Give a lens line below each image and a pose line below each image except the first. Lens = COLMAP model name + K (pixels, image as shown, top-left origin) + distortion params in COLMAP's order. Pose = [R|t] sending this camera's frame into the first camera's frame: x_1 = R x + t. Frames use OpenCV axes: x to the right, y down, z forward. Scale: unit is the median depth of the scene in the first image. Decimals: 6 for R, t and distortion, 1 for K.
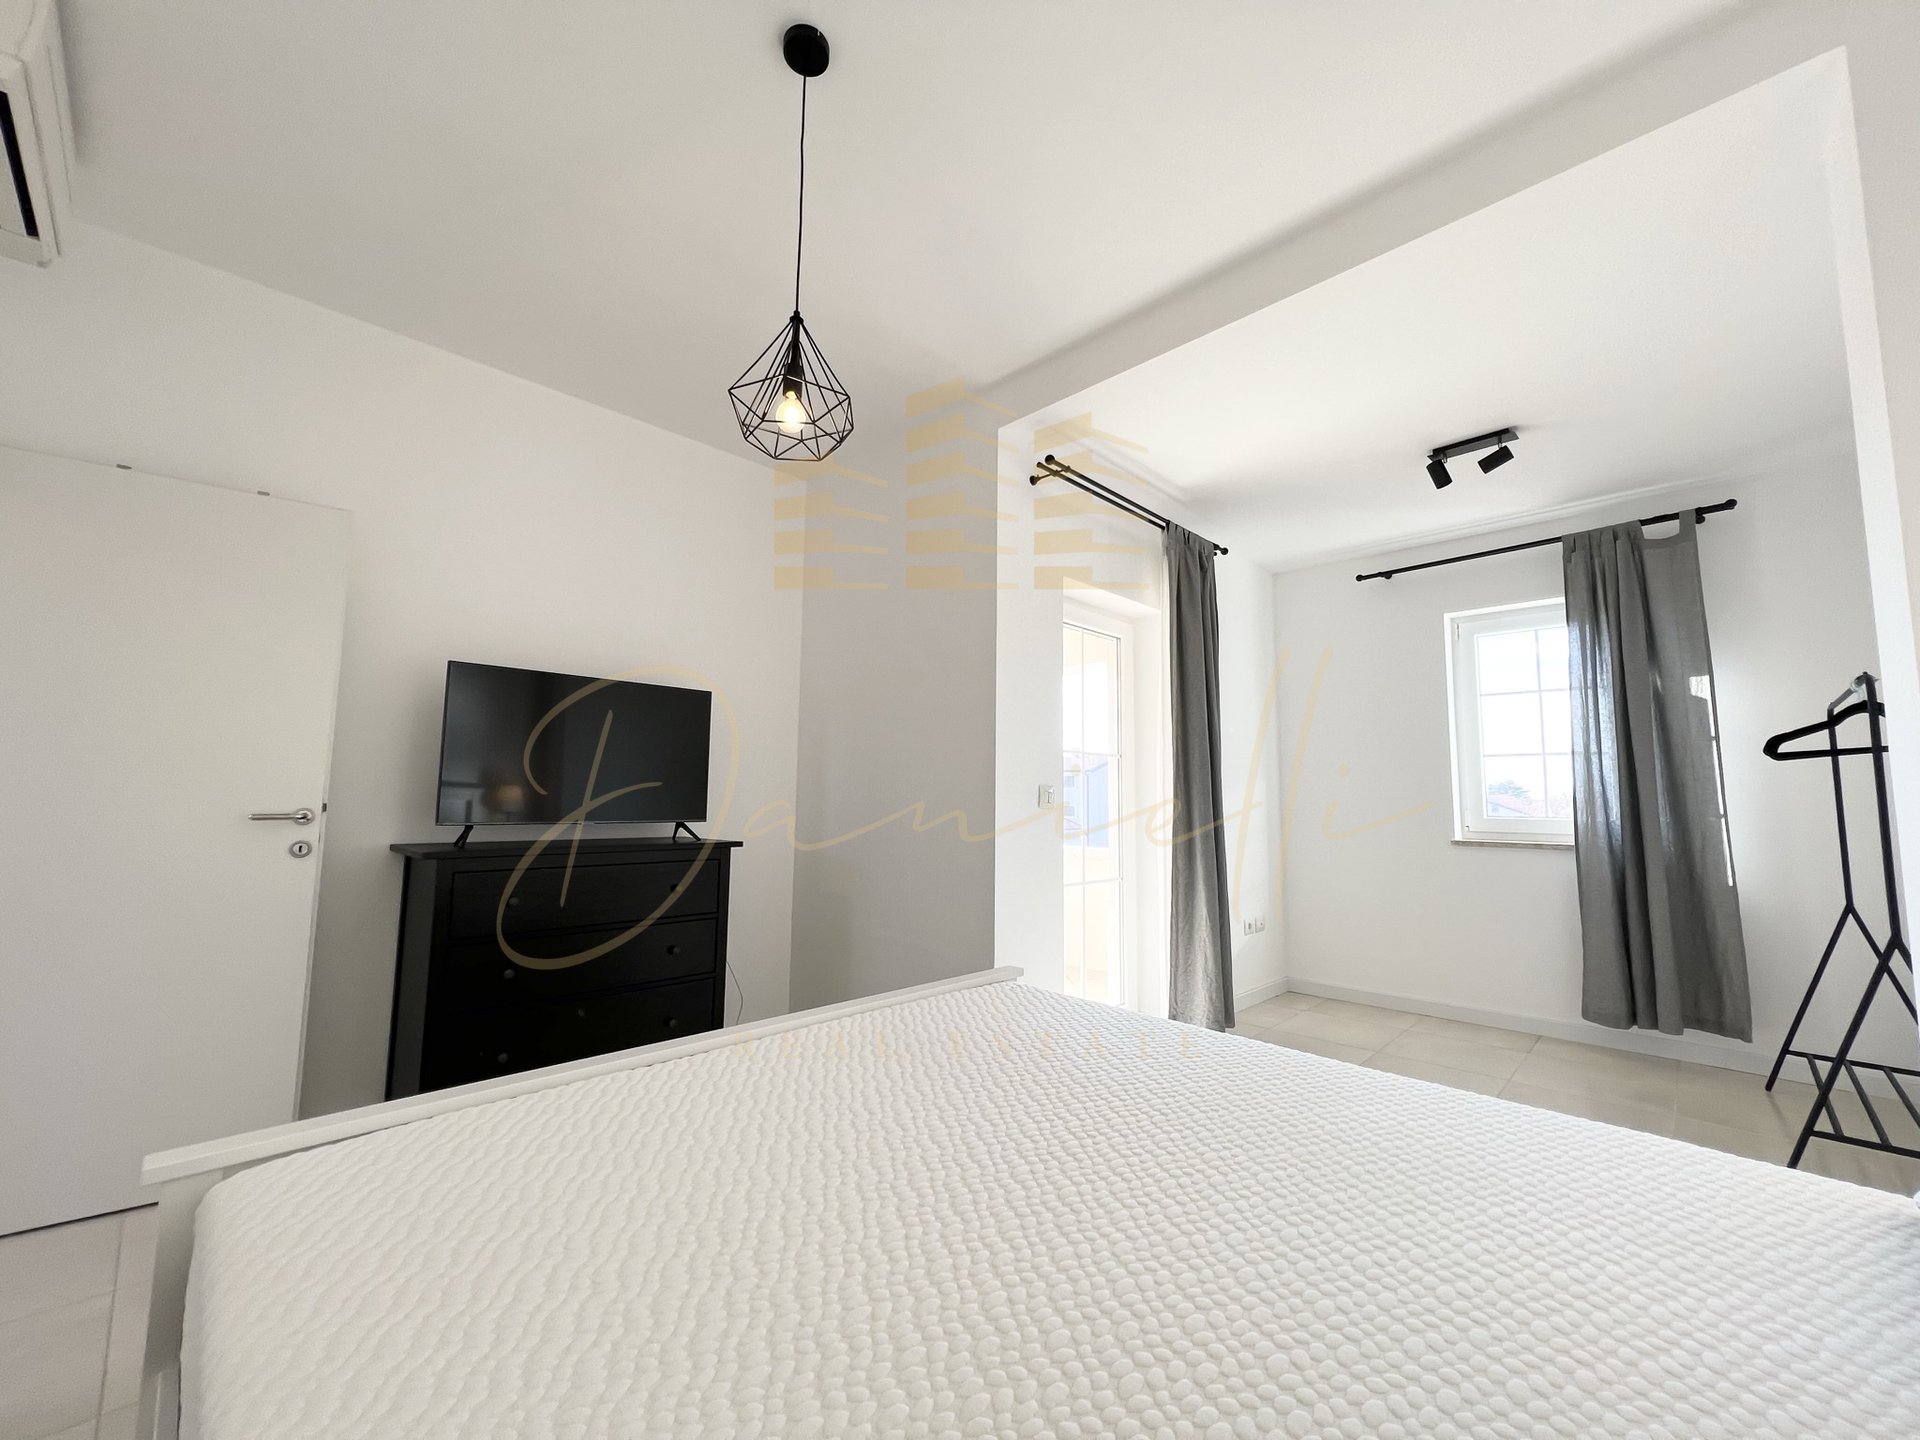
lens RADIAL K [[767.3, 0, 953.7], [0, 767.3, 723.2], [0, 0, 1]] dist [0.000438, 0.000173]
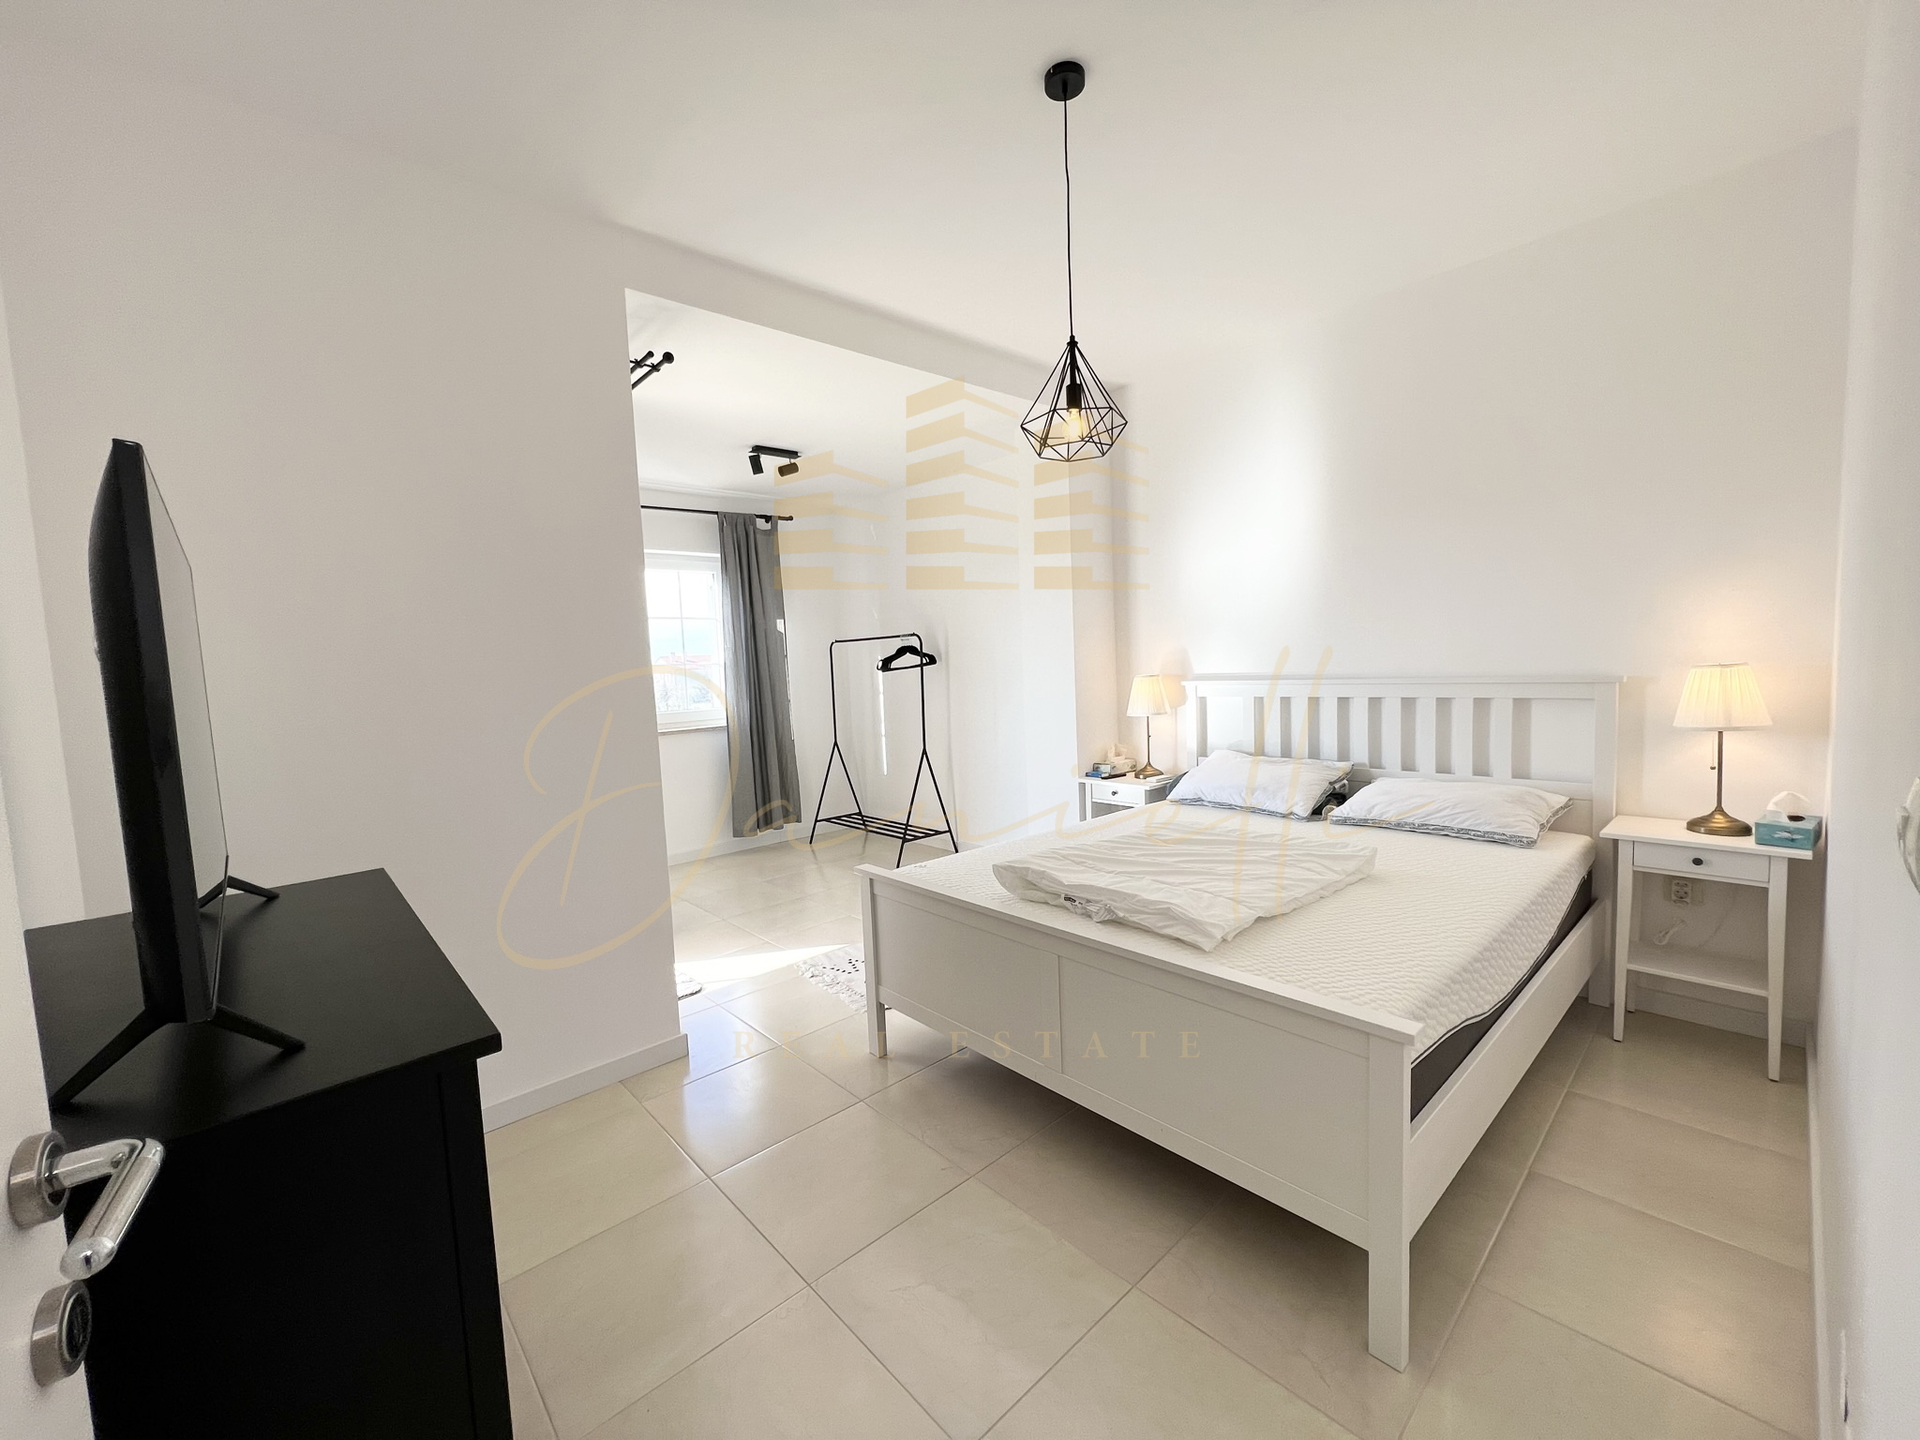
lens RADIAL K [[767.3, 0, 953.7], [0, 767.3, 723.2], [0, 0, 1]] dist [0.000438, 0.000173]
pose [[0.067613, -0.089308, 0.993706, -0.733296], [-0.053660, 0.994219, 0.093005, -0.010988], [-0.996268, -0.059611, 0.062430, 0.526537]]
